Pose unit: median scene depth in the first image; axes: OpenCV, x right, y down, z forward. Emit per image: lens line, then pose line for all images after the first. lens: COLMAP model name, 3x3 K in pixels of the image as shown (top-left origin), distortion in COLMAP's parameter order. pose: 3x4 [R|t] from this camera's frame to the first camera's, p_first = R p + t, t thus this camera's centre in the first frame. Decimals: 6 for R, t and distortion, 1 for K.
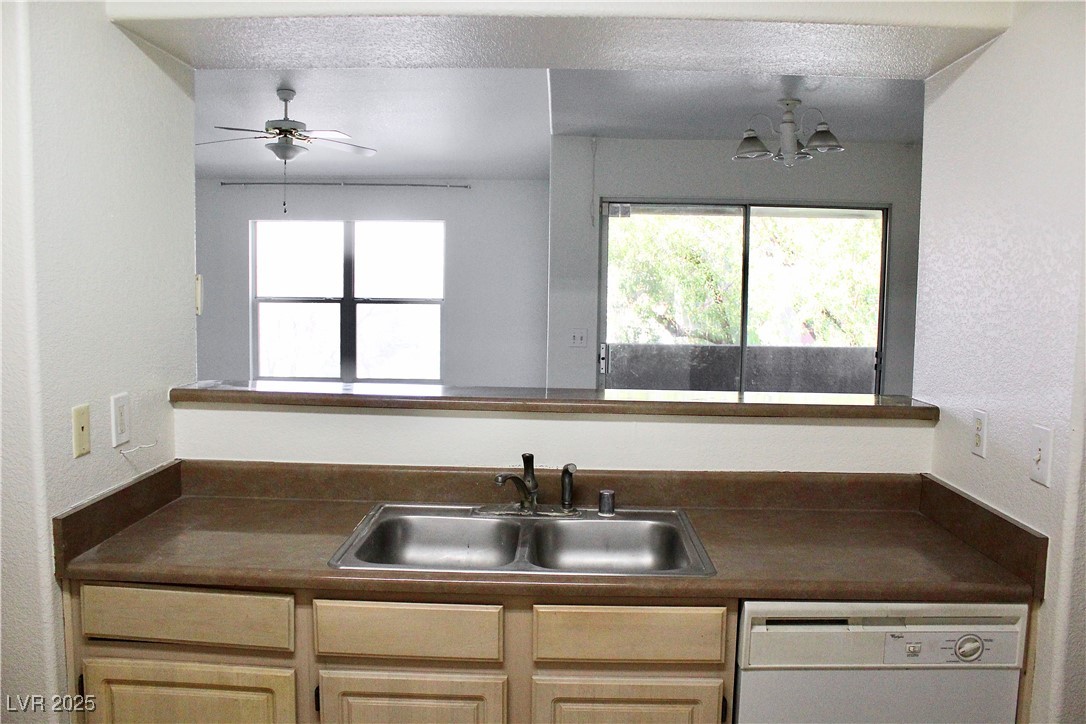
lens RADIAL K [[901.3, 0, 541.4], [0, 901.3, 375.4], [0, 0, 1]] dist [-0.163297, 0.132033]
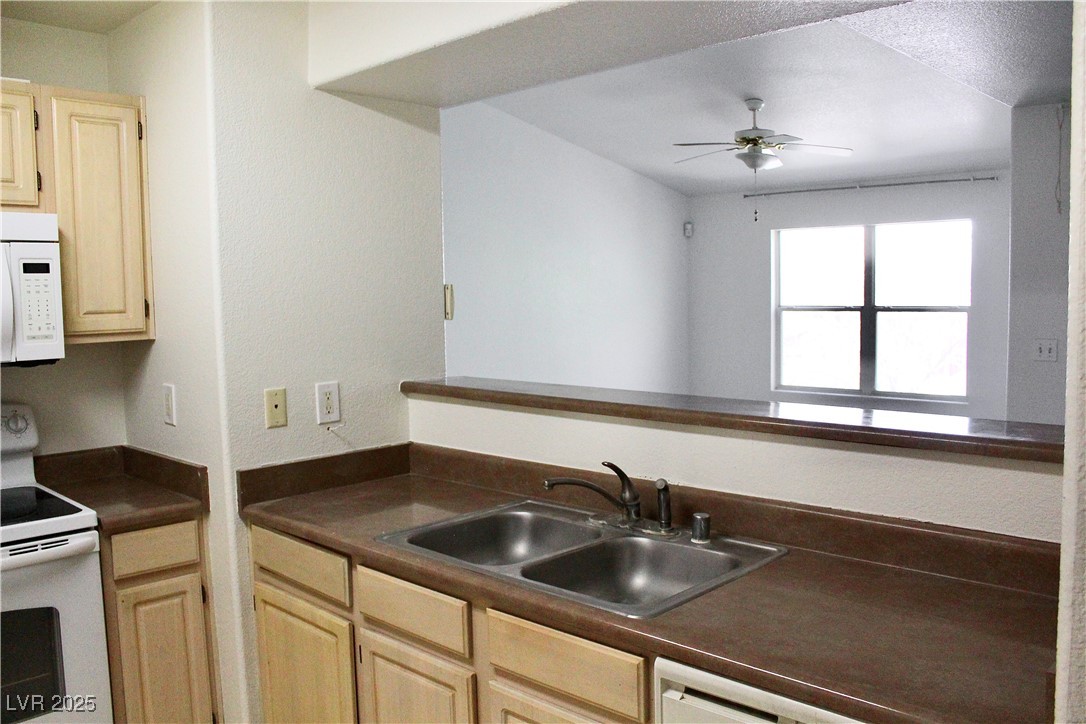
lens RADIAL K [[901.3, 0, 541.4], [0, 901.3, 375.4], [0, 0, 1]] dist [-0.163297, 0.132033]
pose [[0.732631, 0.032348, -0.679857, 0.331438], [-0.041282, 0.999143, 0.003054, -0.002638], [0.679373, 0.025828, 0.733339, 0.146957]]
